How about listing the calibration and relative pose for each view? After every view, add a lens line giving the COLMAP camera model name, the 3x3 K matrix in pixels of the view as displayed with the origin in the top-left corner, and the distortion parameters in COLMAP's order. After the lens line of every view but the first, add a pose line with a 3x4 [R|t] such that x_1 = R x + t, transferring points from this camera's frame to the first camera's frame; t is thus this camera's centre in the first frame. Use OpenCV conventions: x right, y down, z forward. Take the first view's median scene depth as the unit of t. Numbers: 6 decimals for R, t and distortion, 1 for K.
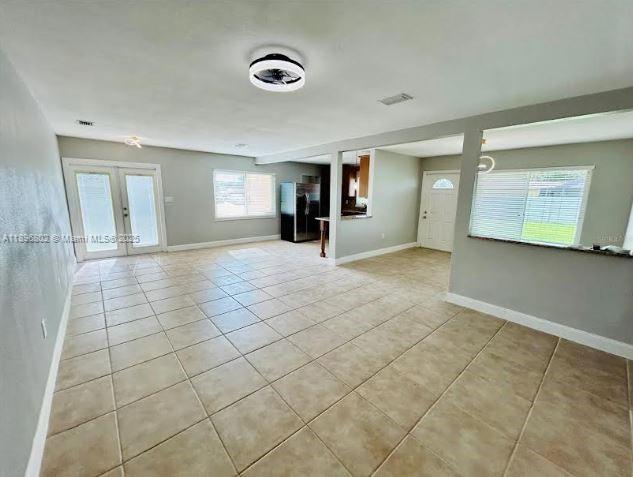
lens RADIAL K [[260.1, 0, 316.5], [0, 260.1, 238.5], [0, 0, 1]] dist [-0.000543, -0.000078]
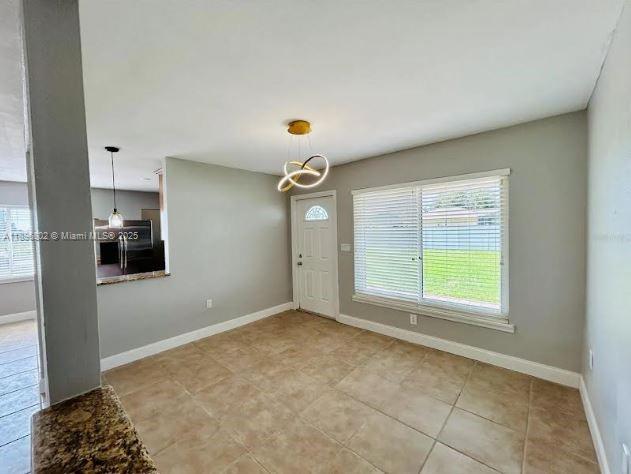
lens RADIAL K [[259.3, 0, 315.5], [0, 259.3, 237.0], [0, 0, 1]] dist [-0.000543, -0.000078]
pose [[0.990645, -0.043223, 0.129441, 0.373397], [0.060797, 0.988971, -0.135058, -0.057223], [-0.122176, 0.141664, 0.982346, 0.339123]]
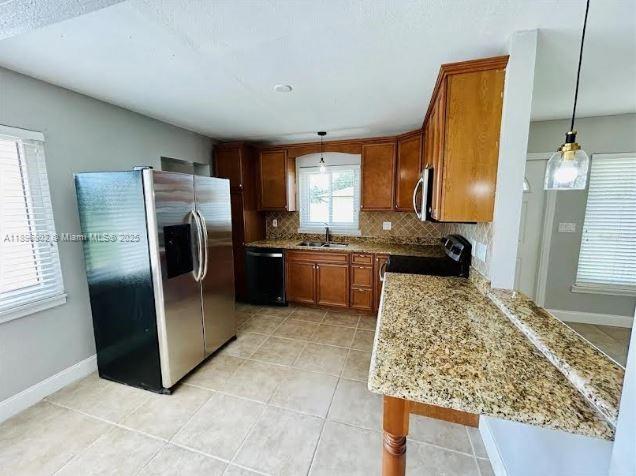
lens RADIAL K [[261.4, 0, 318.0], [0, 261.4, 238.0], [0, 0, 1]] dist [-0.000543, -0.000078]
pose [[0.846802, -0.088028, 0.524573, -0.082510], [0.106449, 0.994306, -0.004984, -0.130285], [-0.521148, 0.060061, 0.851351, 0.708450]]
